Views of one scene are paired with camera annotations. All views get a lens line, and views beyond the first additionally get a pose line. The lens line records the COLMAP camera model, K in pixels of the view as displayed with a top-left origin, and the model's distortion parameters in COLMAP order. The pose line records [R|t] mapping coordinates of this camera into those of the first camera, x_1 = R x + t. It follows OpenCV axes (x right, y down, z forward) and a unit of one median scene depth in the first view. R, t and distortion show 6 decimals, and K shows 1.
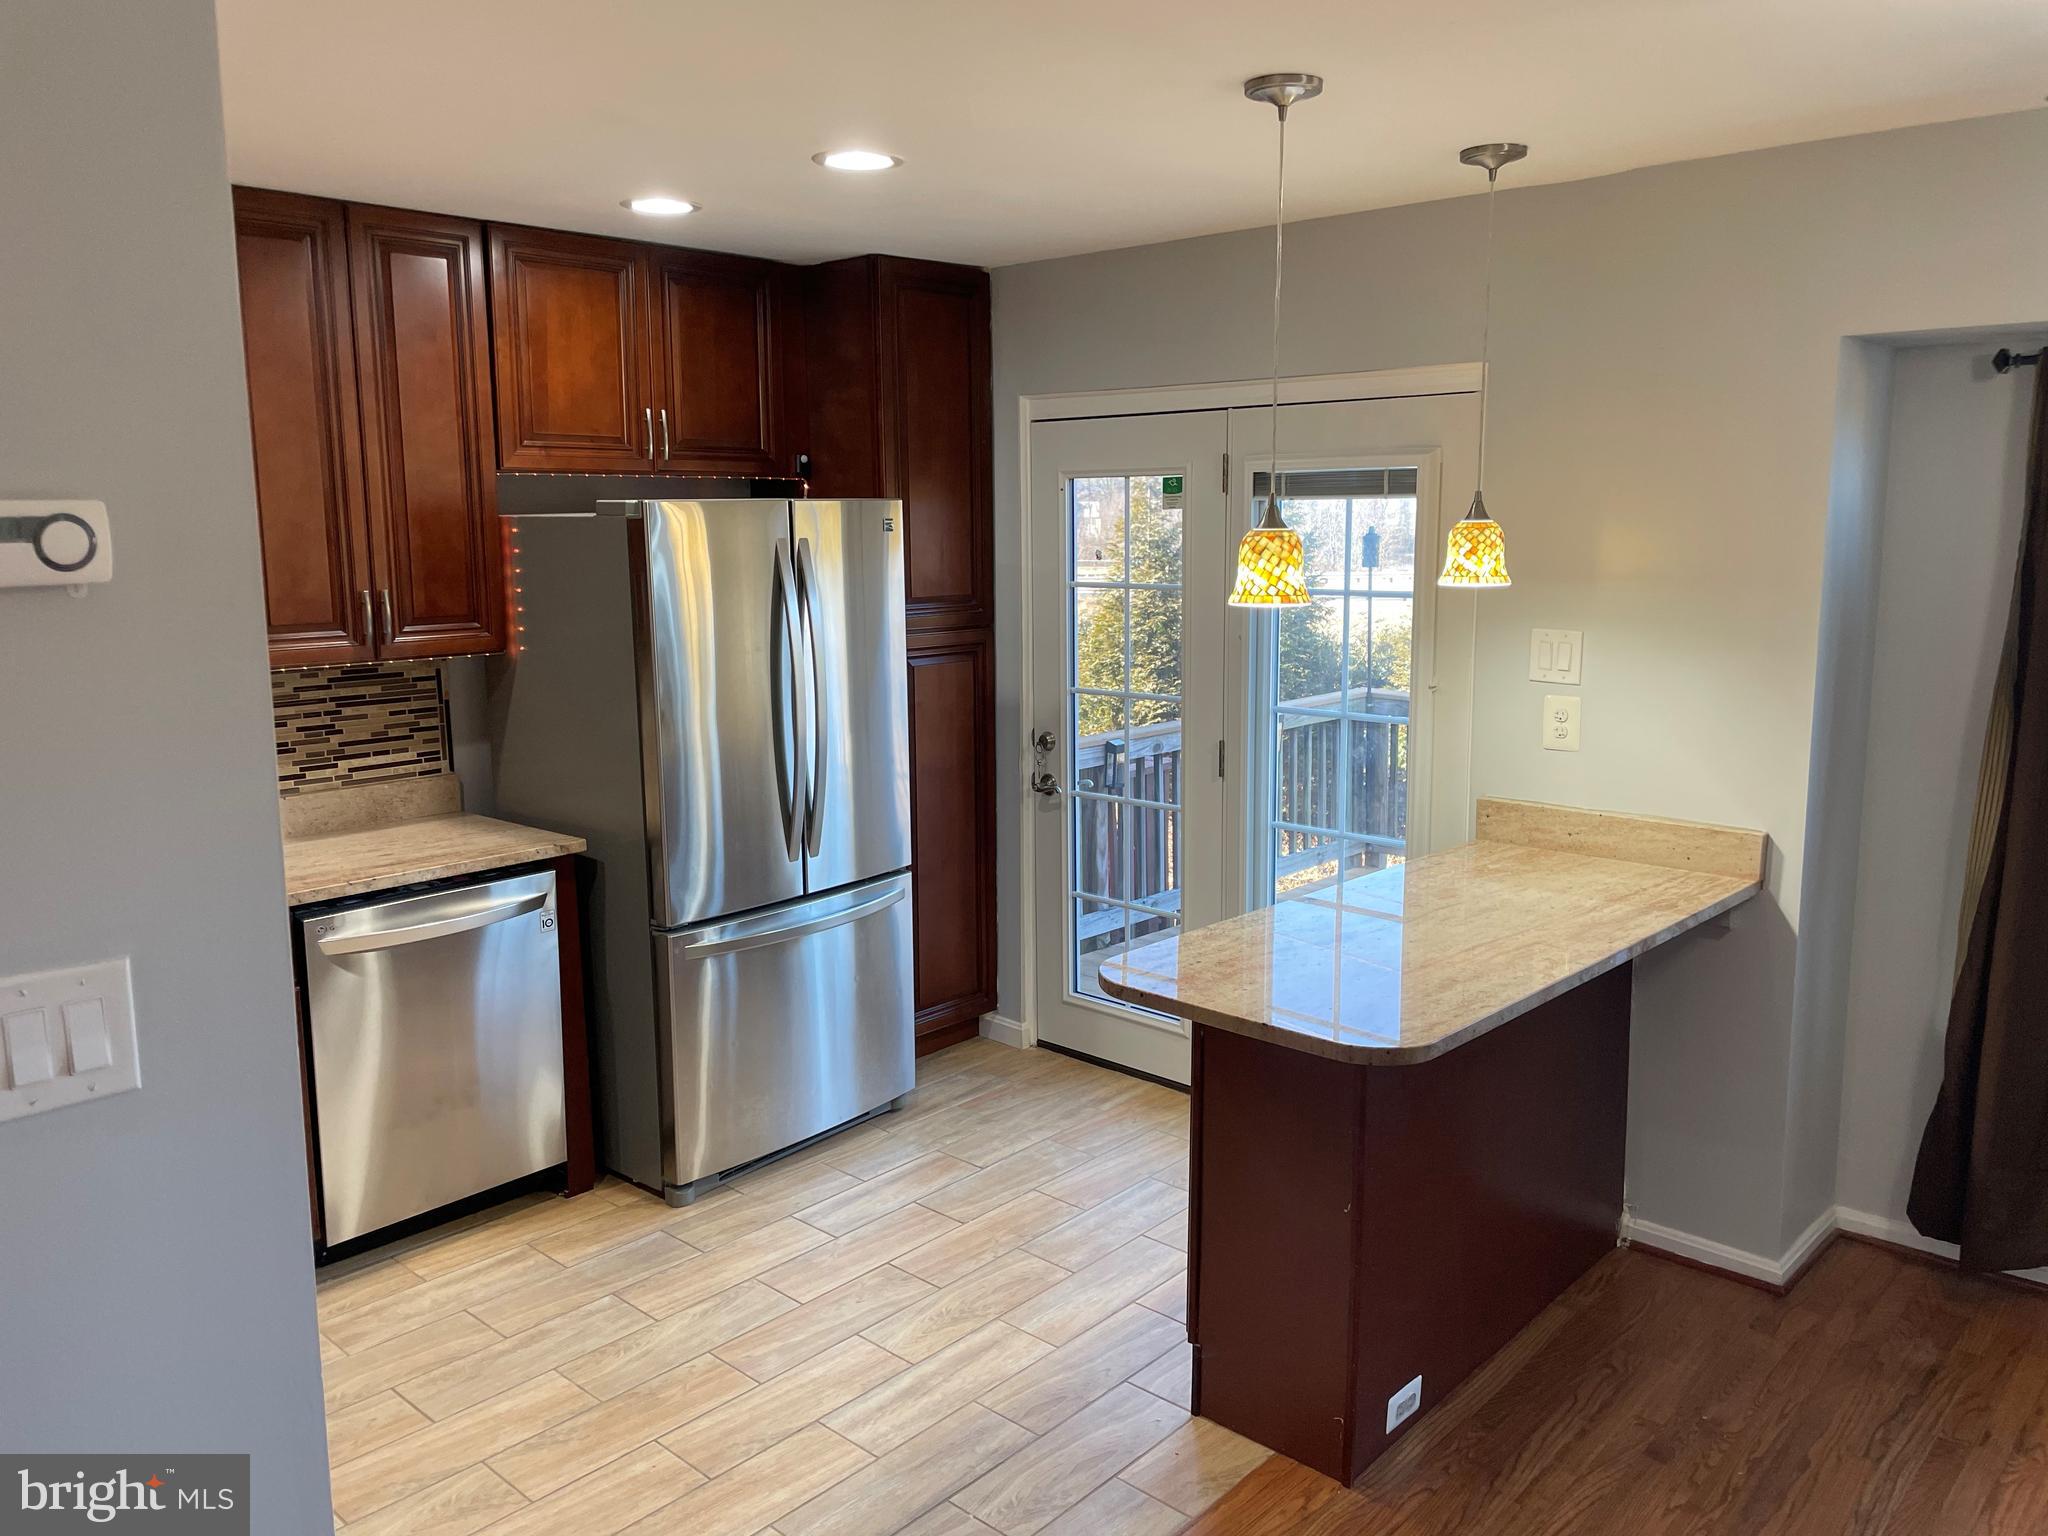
lens RADIAL K [[1547.4, 0, 1031.2], [0, 1547.4, 750.4], [0, 0, 1]] dist [0.083831, -0.113999]
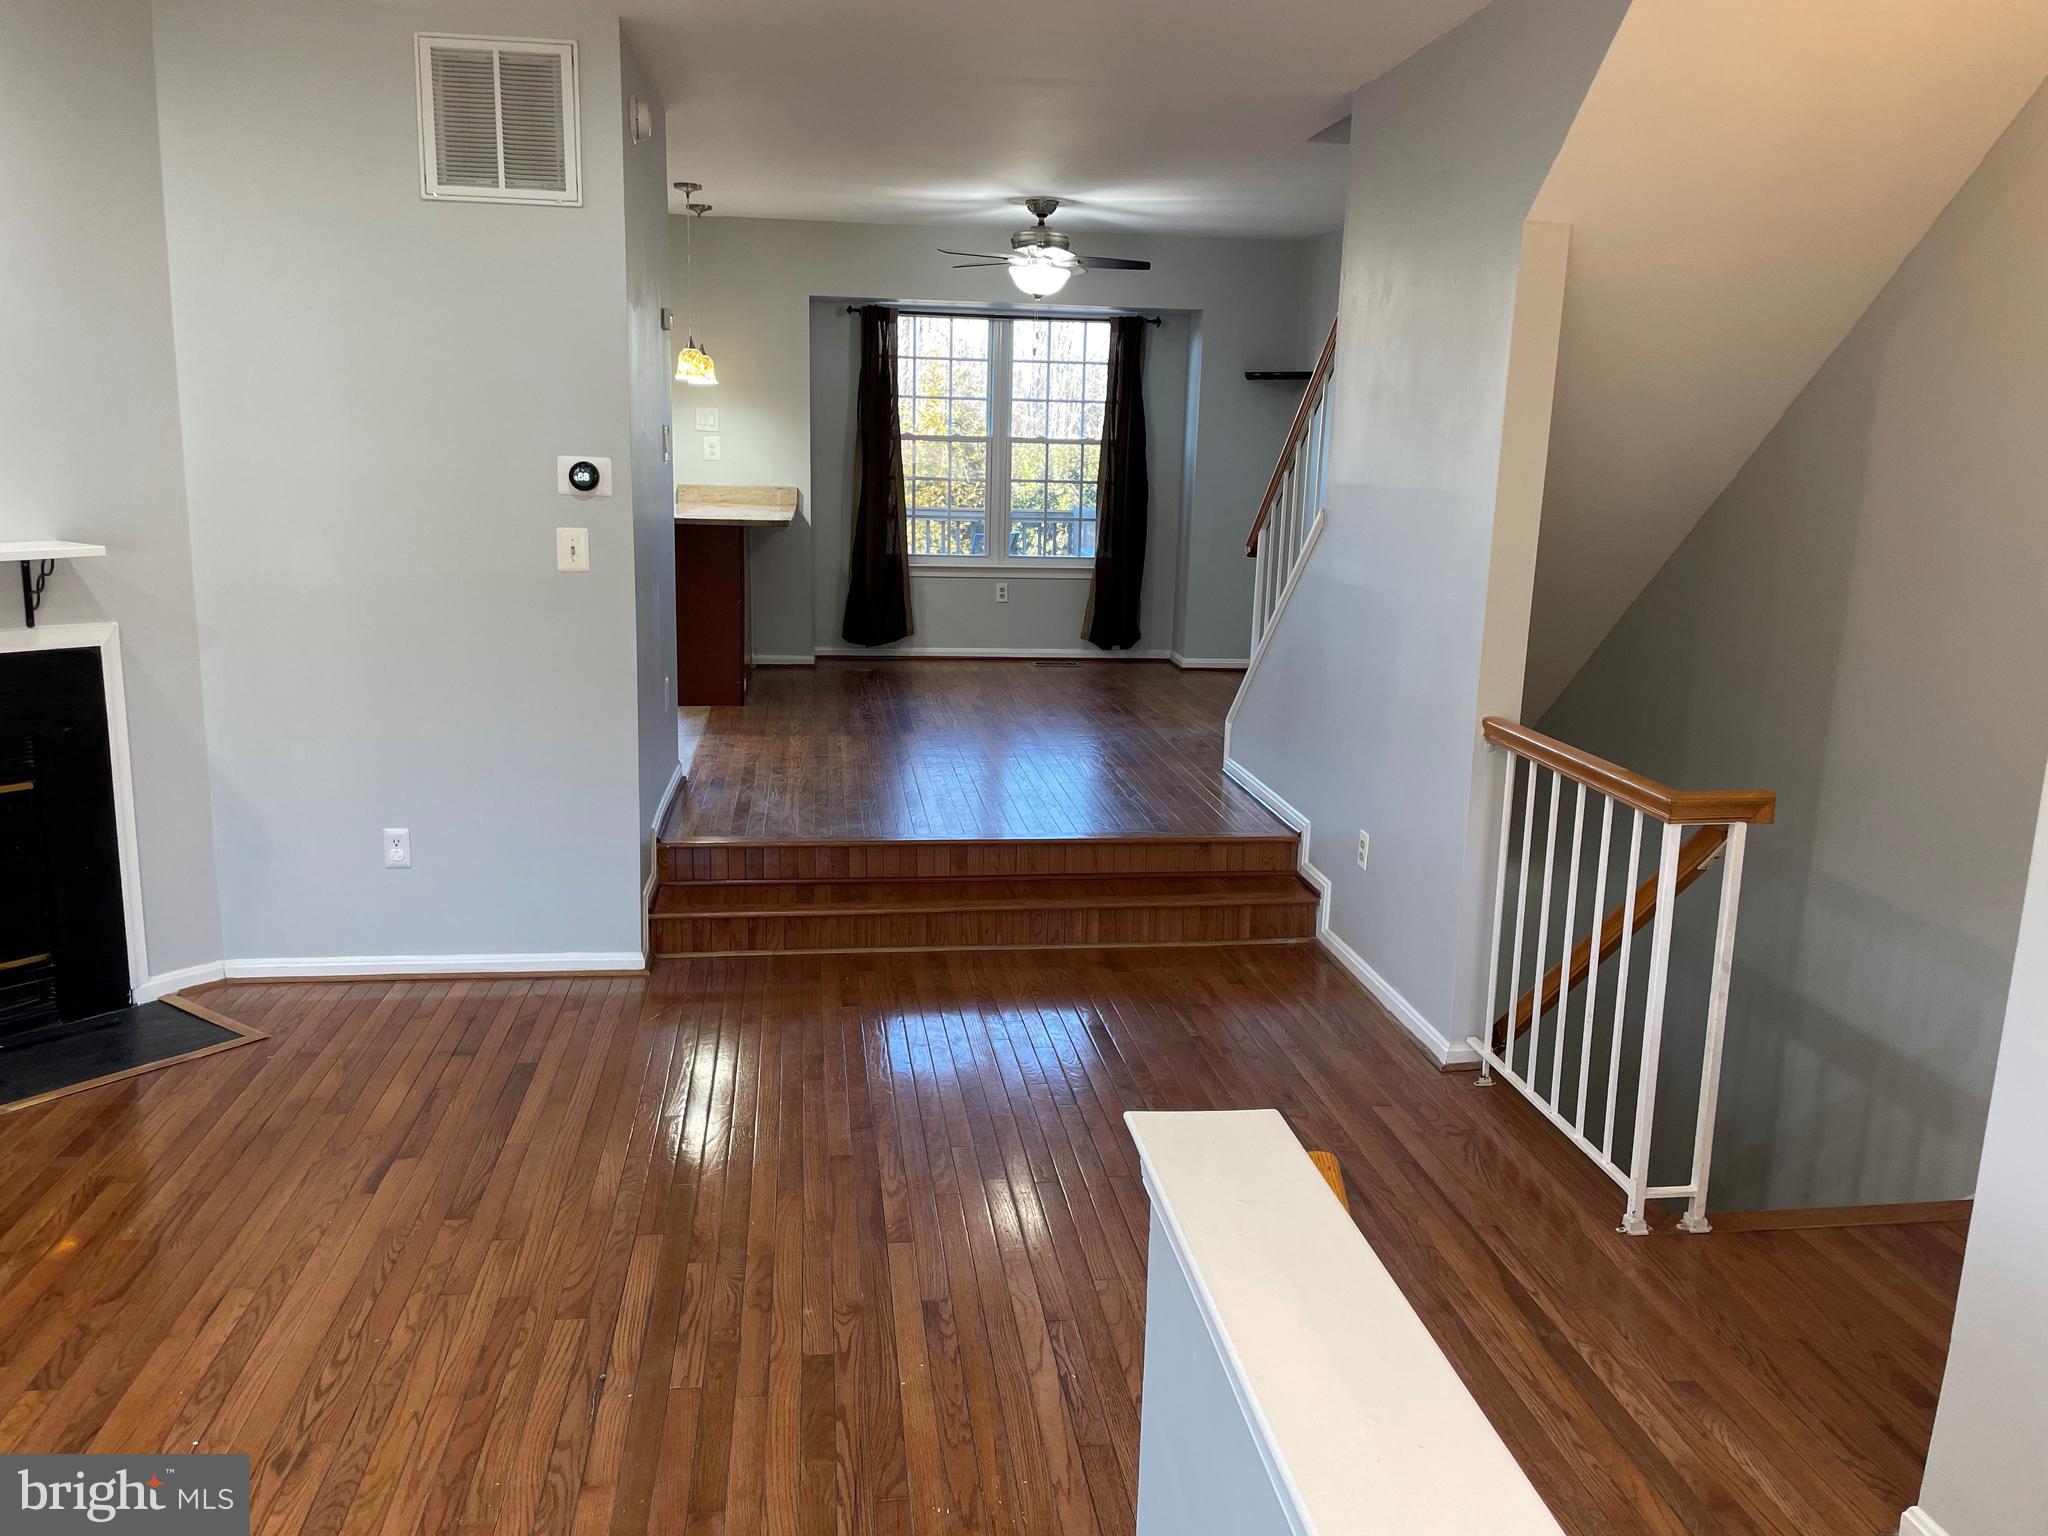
lens RADIAL K [[1547.4, 0, 1020.0], [0, 1547.4, 760.8], [0, 0, 1]] dist [0.083831, -0.113999]
pose [[0.642043, -0.132697, 0.755097, -1.289796], [0.085506, 0.991157, 0.101476, 0.269746], [-0.761885, -0.000587, 0.647712, -0.948290]]
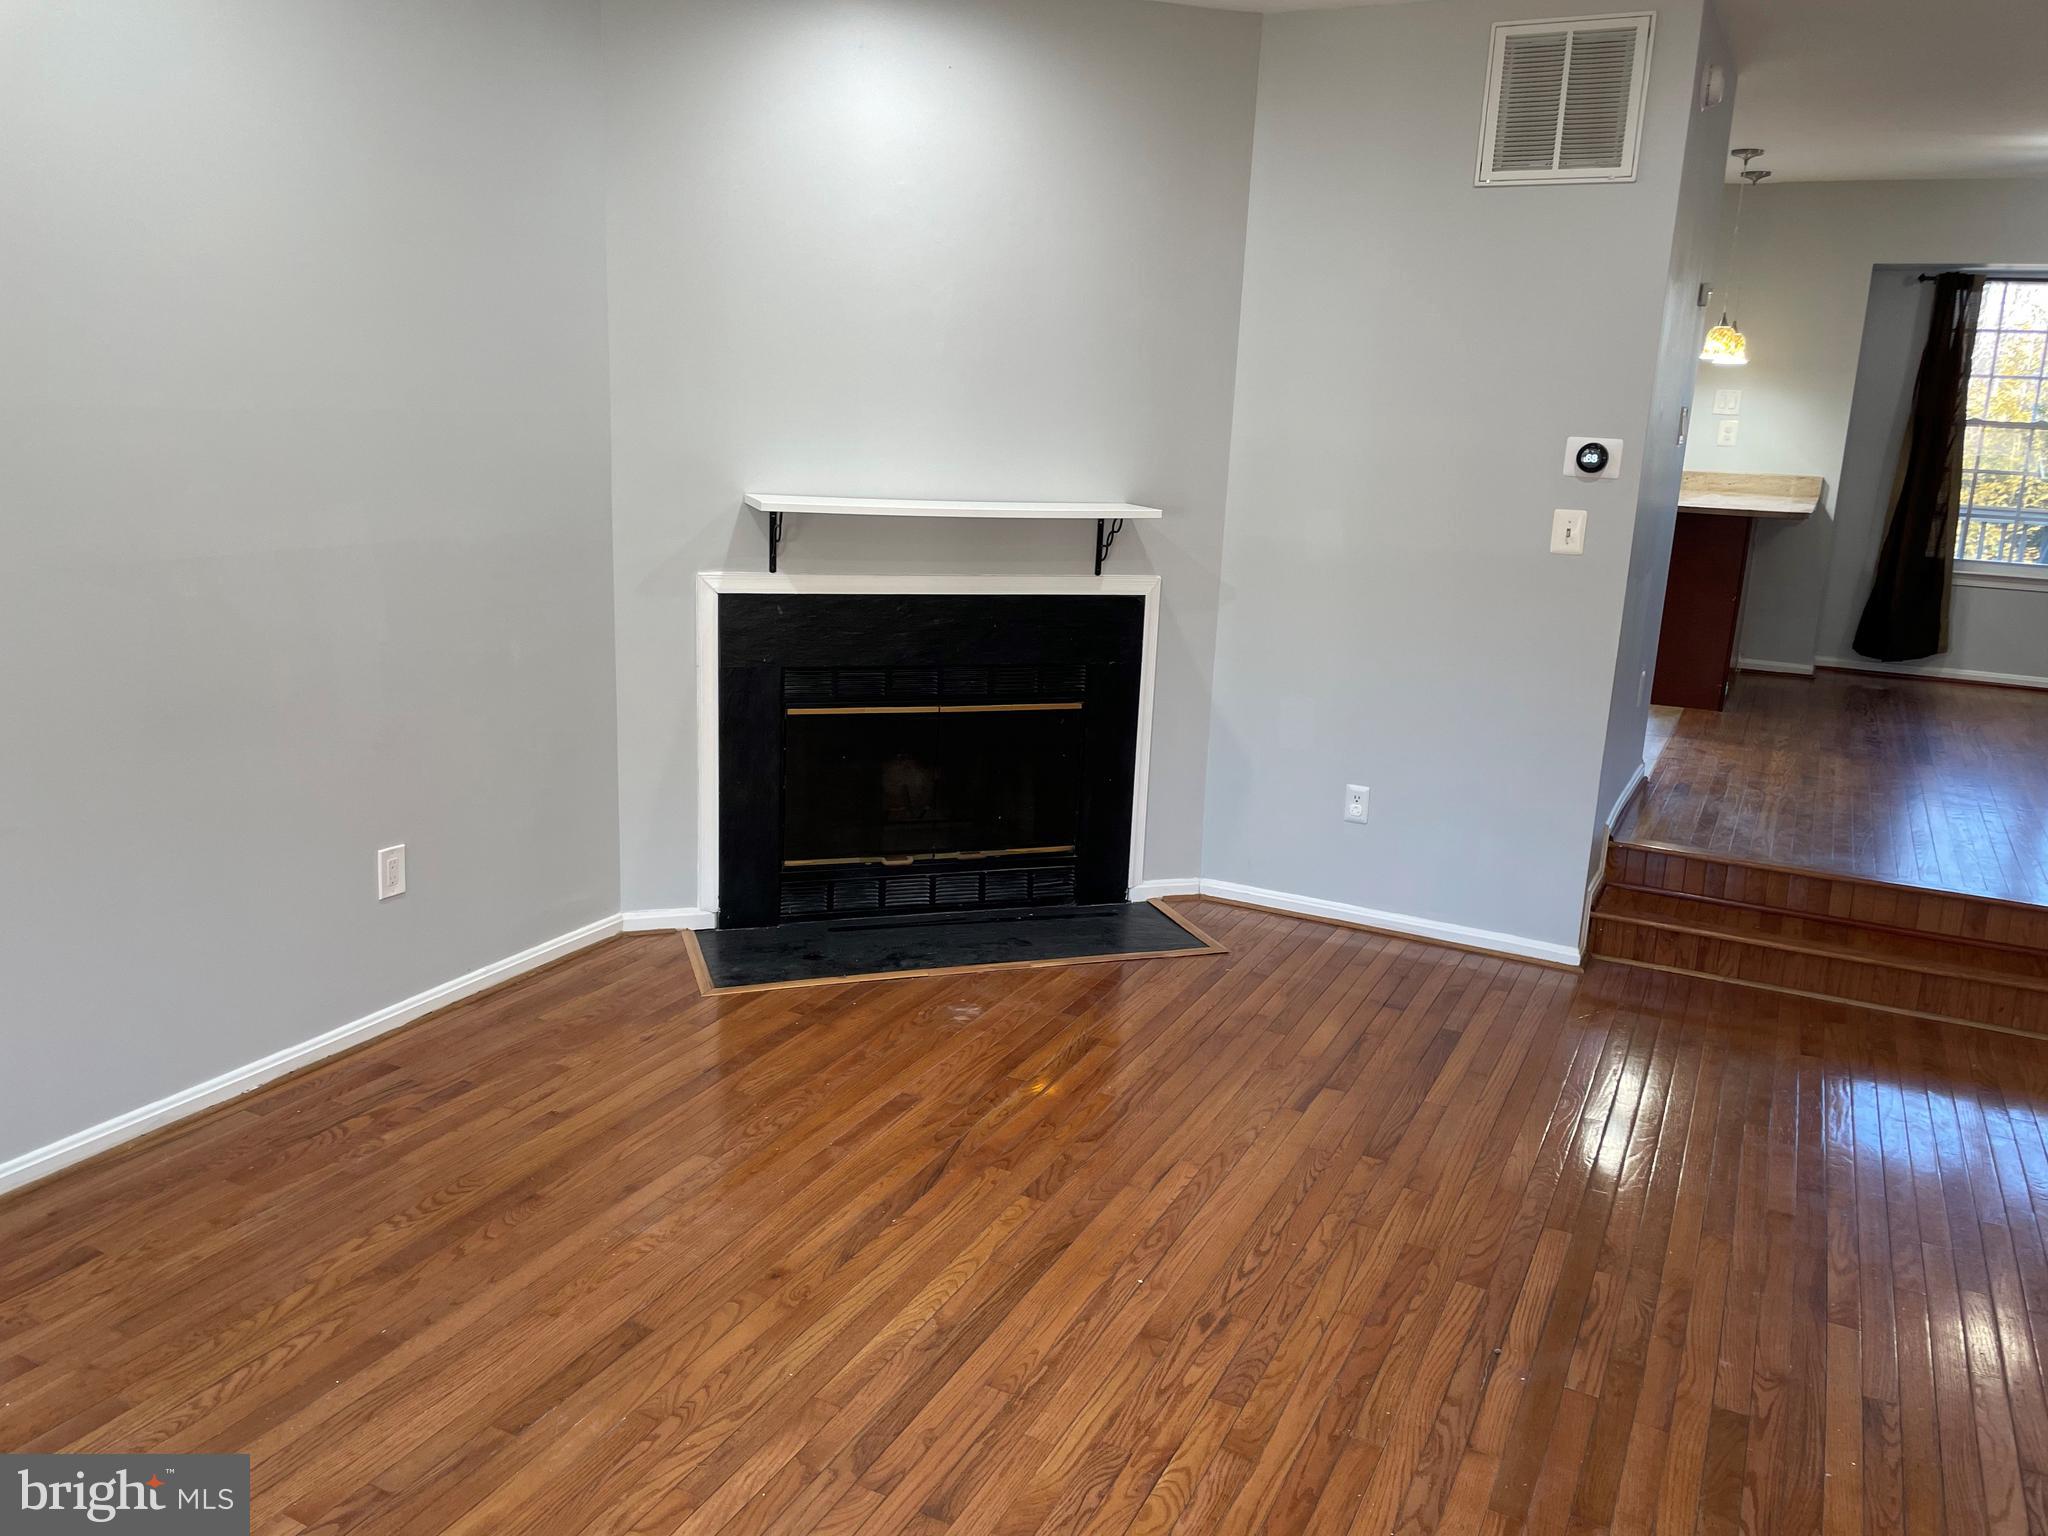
lens RADIAL K [[1547.4, 0, 1008.4], [0, 1547.4, 752.3], [0, 0, 1]] dist [0.083831, -0.113999]
pose [[0.964204, -0.018301, 0.264531, -1.312937], [-0.002991, 0.996801, 0.079863, 0.274819], [-0.265146, -0.077796, 0.961065, -0.950448]]
